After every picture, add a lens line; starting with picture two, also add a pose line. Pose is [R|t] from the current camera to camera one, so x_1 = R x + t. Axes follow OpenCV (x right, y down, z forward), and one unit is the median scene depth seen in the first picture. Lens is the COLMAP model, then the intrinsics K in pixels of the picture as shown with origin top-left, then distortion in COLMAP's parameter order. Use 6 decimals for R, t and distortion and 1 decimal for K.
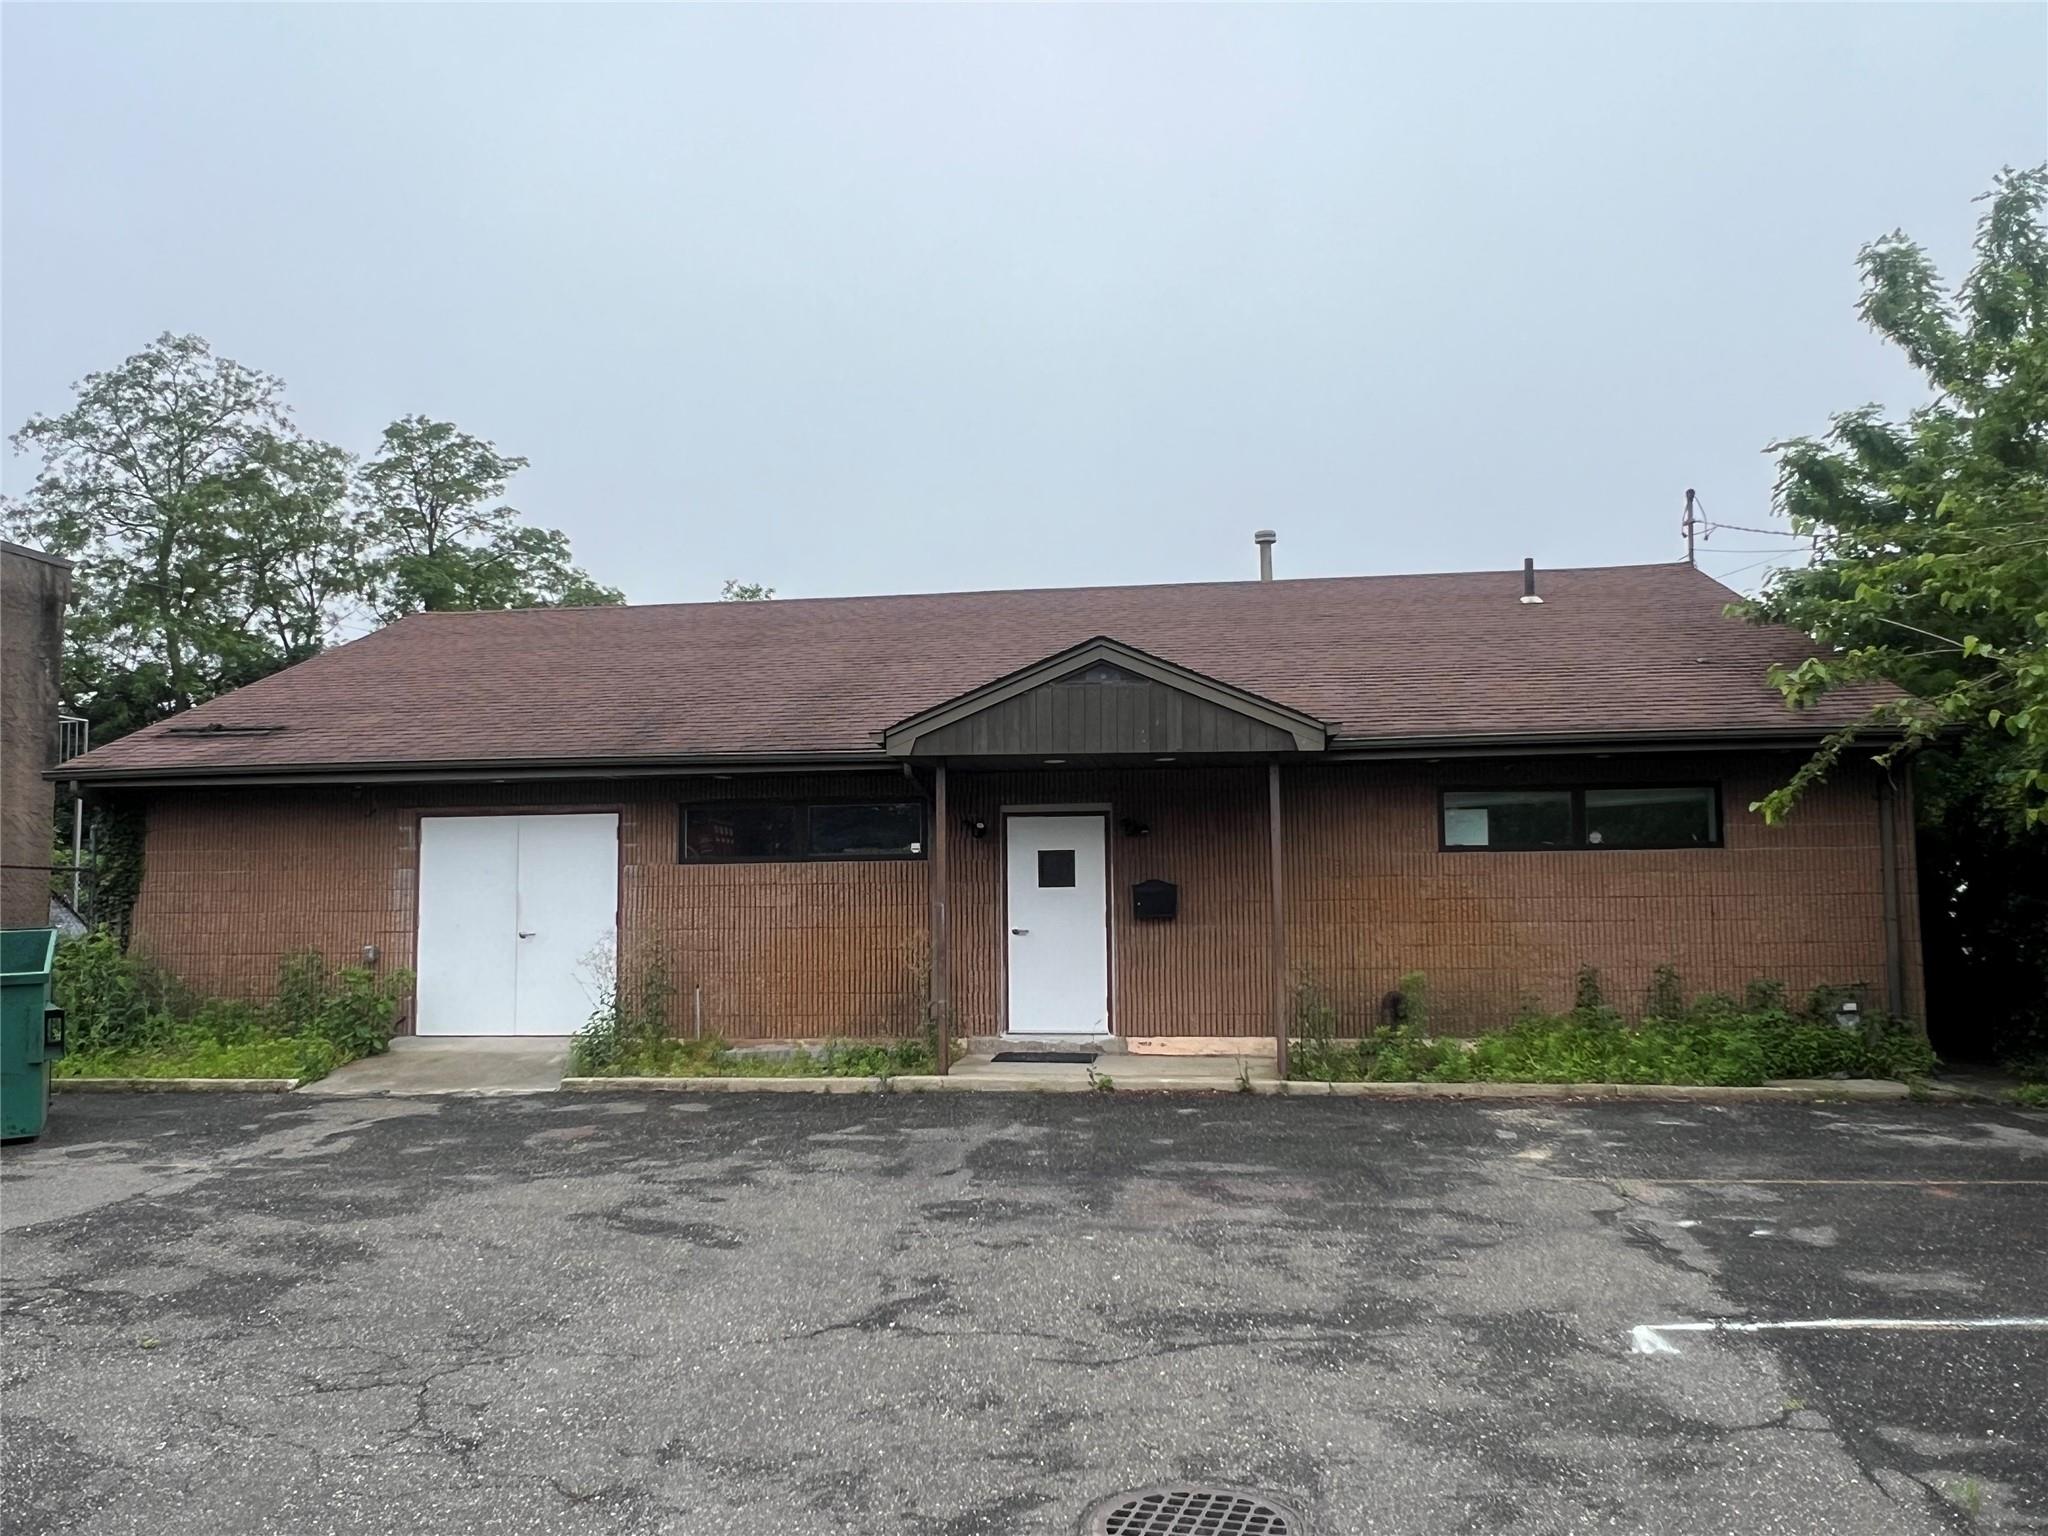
lens RADIAL K [[1564.4, 0, 1021.6], [0, 1564.4, 767.2], [0, 0, 1]] dist [0.015320, -0.002915]
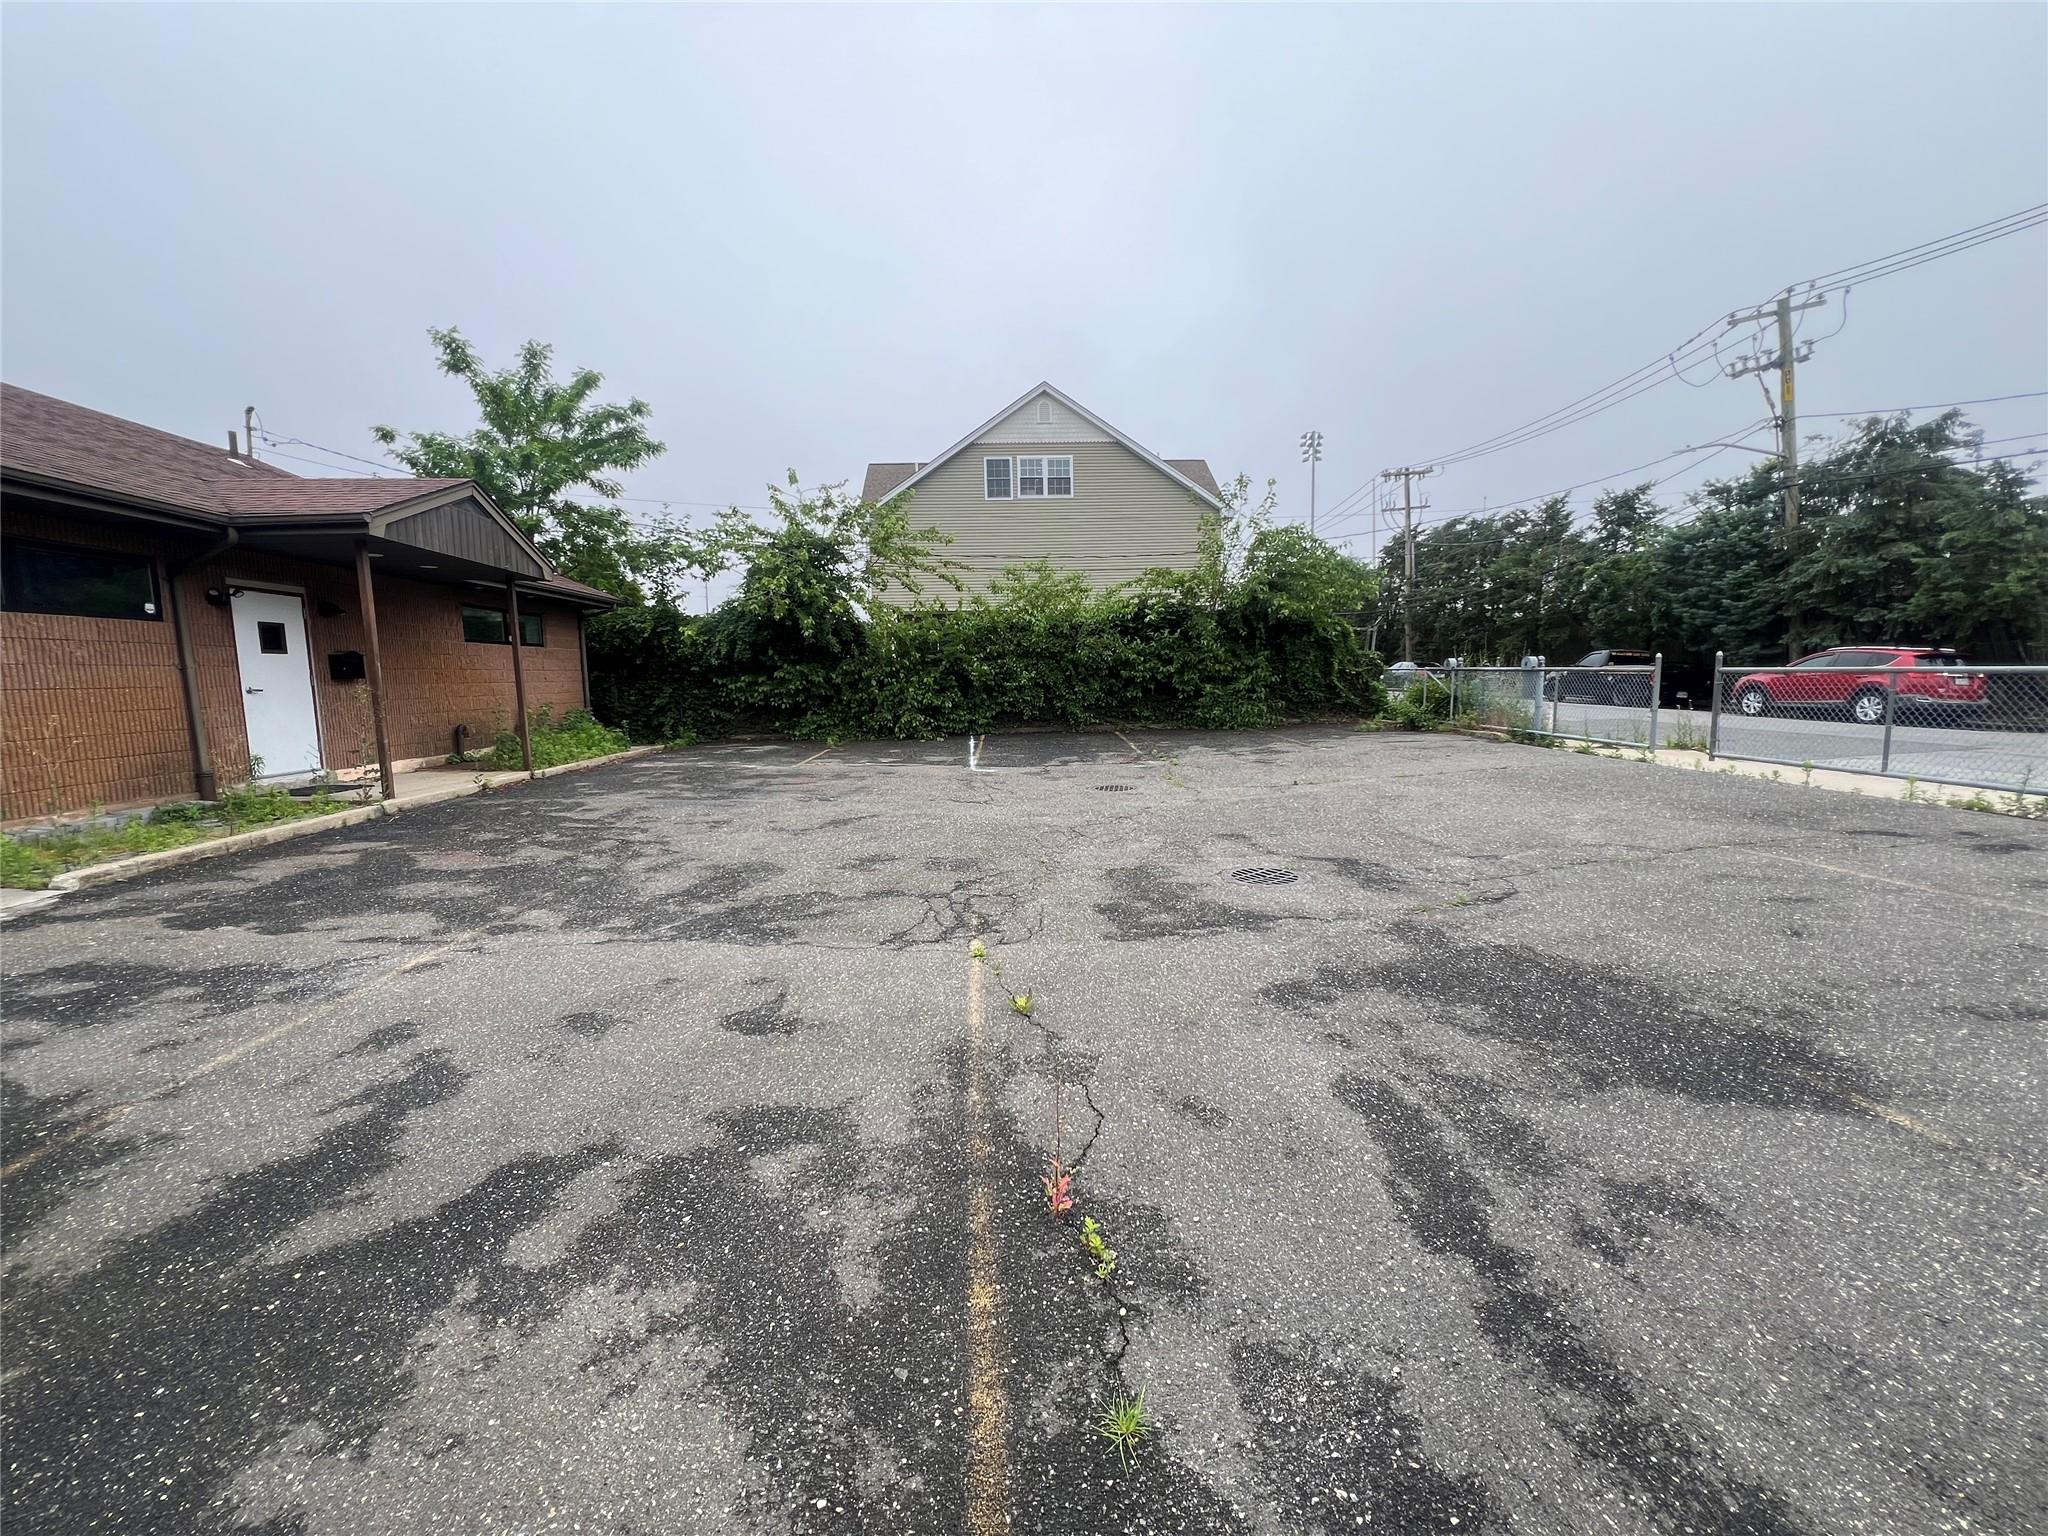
lens RADIAL K [[817.8, 0, 1028.9], [0, 817.8, 763.8], [0, 0, 1]] dist [-0.000208, 0.000101]
pose [[-0.204740, -0.090012, 0.974669, -0.802418], [-0.063715, 0.994876, 0.078494, 0.084436], [-0.976740, -0.046030, -0.209426, 0.638805]]
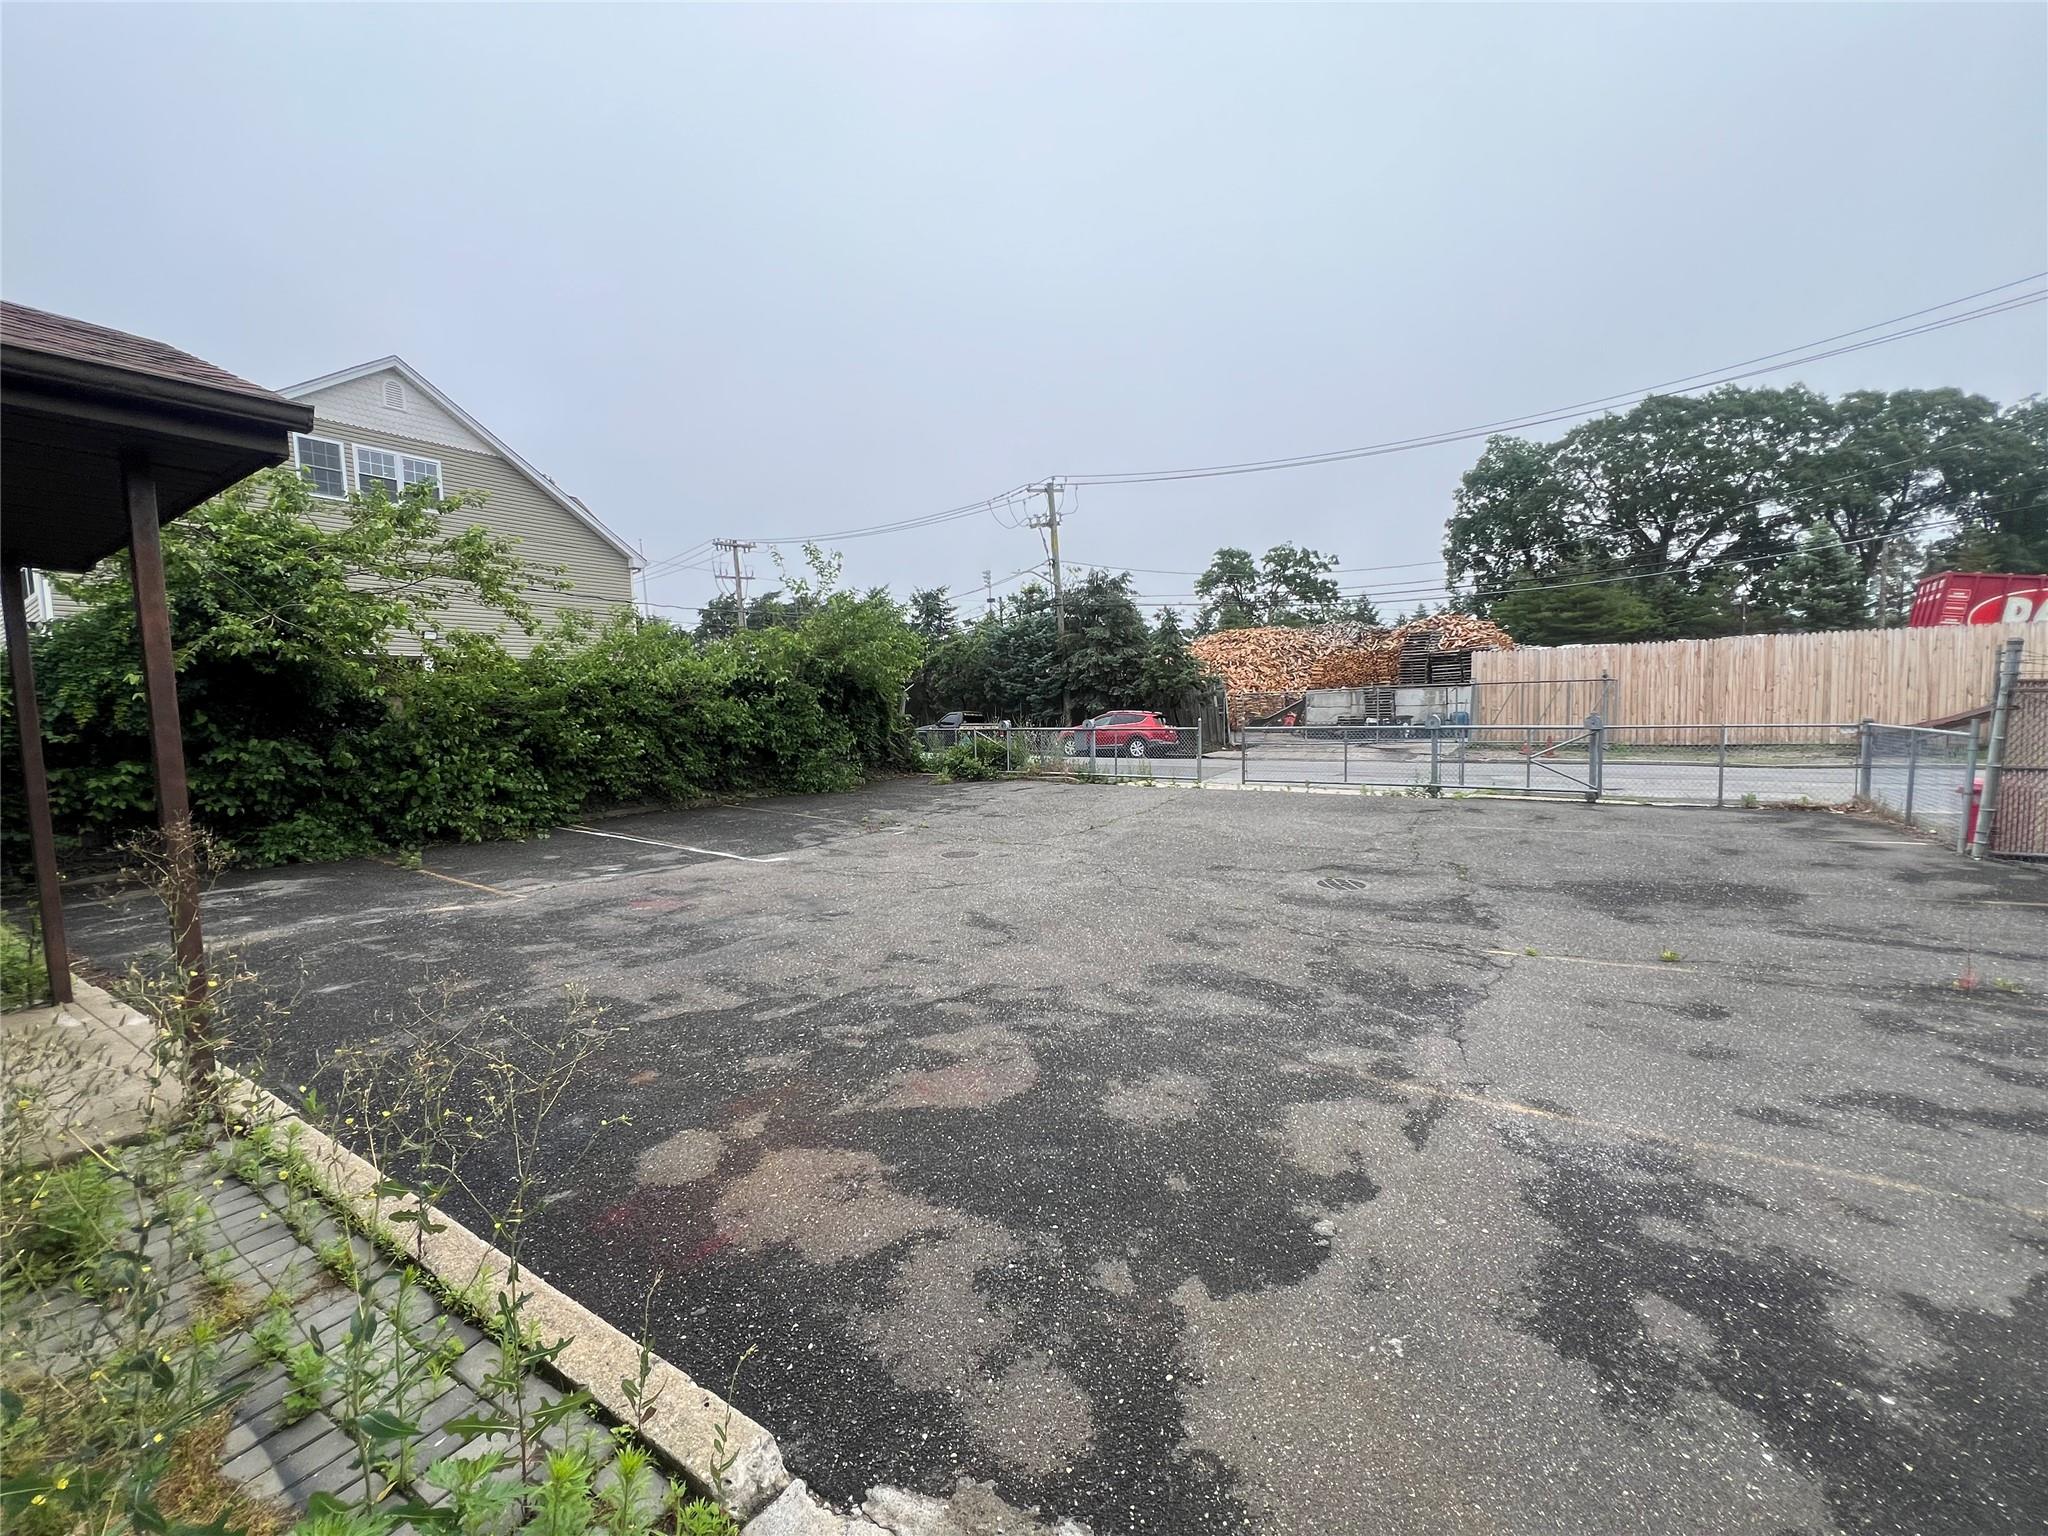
lens RADIAL K [[811.8, 0, 1027.1], [0, 811.8, 767.3], [0, 0, 1]] dist [-0.001780, -0.000276]
pose [[-0.903632, 0.010137, 0.428189, -0.405856], [0.003973, 0.999875, -0.015286, 0.093514], [-0.428290, -0.012111, -0.903560, 1.125842]]
